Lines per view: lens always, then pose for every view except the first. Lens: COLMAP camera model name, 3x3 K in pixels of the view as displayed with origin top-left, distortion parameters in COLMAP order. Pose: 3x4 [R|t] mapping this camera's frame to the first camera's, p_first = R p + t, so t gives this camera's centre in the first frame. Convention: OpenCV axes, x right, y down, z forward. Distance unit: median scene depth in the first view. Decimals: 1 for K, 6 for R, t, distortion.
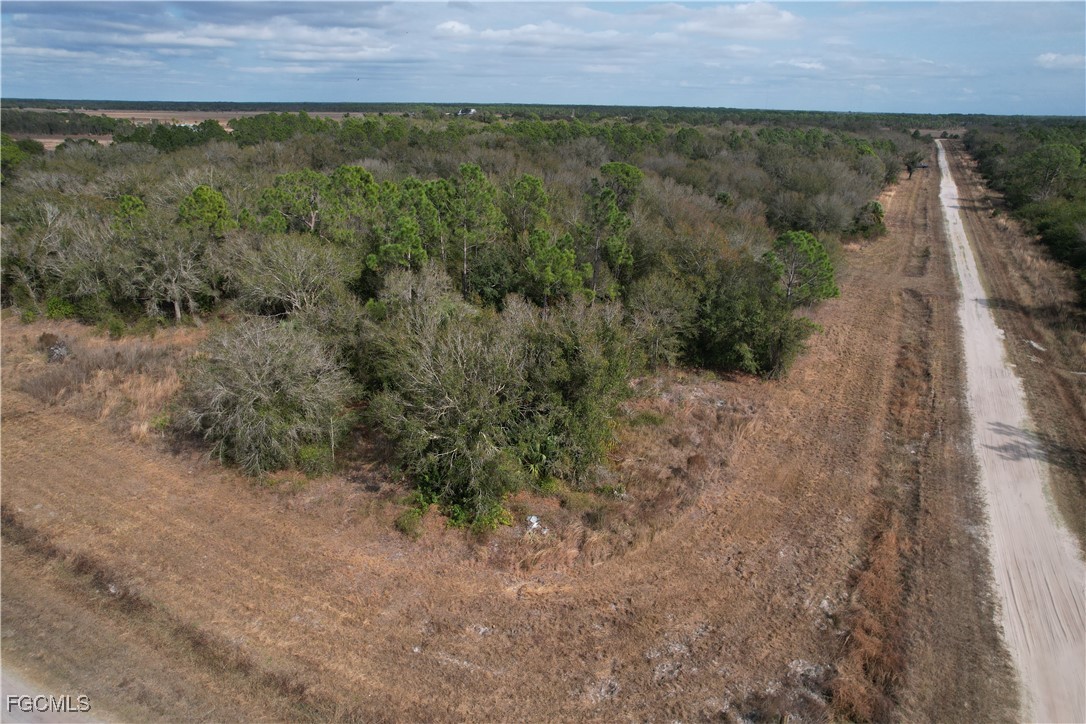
lens RADIAL K [[694.3, 0, 549.1], [0, 694.3, 379.6], [0, 0, 1]] dist [-0.085401, 0.078531]
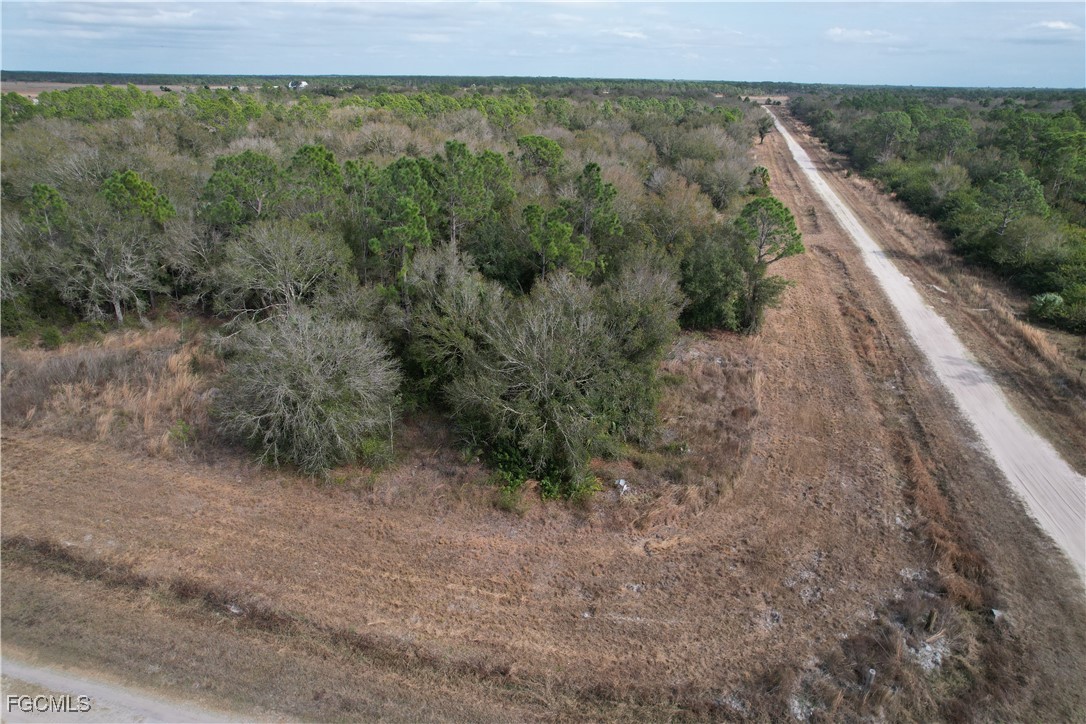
lens RADIAL K [[694.3, 0, 549.1], [0, 694.3, 379.6], [0, 0, 1]] dist [-0.085401, 0.078531]
pose [[0.974152, -0.092309, 0.206170, -0.252870], [0.084449, 0.995336, 0.046624, -0.008659], [-0.209513, -0.028008, 0.977405, 0.000934]]
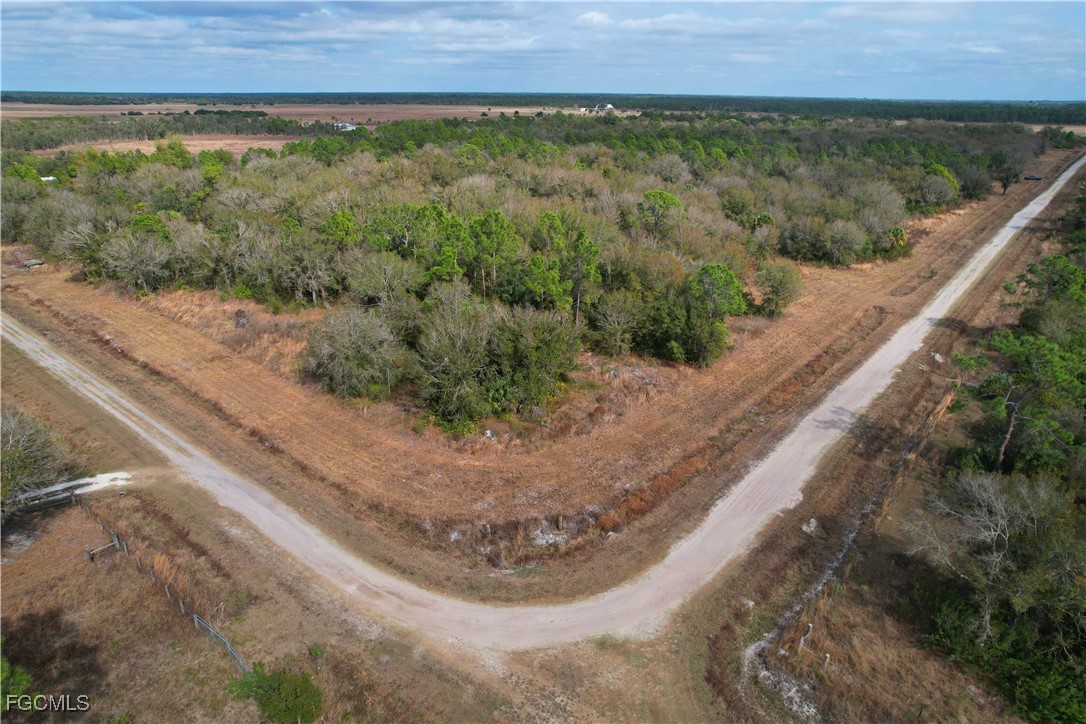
lens RADIAL K [[694.3, 0, 549.1], [0, 694.3, 379.6], [0, 0, 1]] dist [-0.085401, 0.078531]
pose [[0.980936, 0.068901, -0.181705, 0.332003], [-0.066426, 0.997597, 0.019680, 0.019565], [0.182625, -0.007235, 0.983156, -0.525814]]
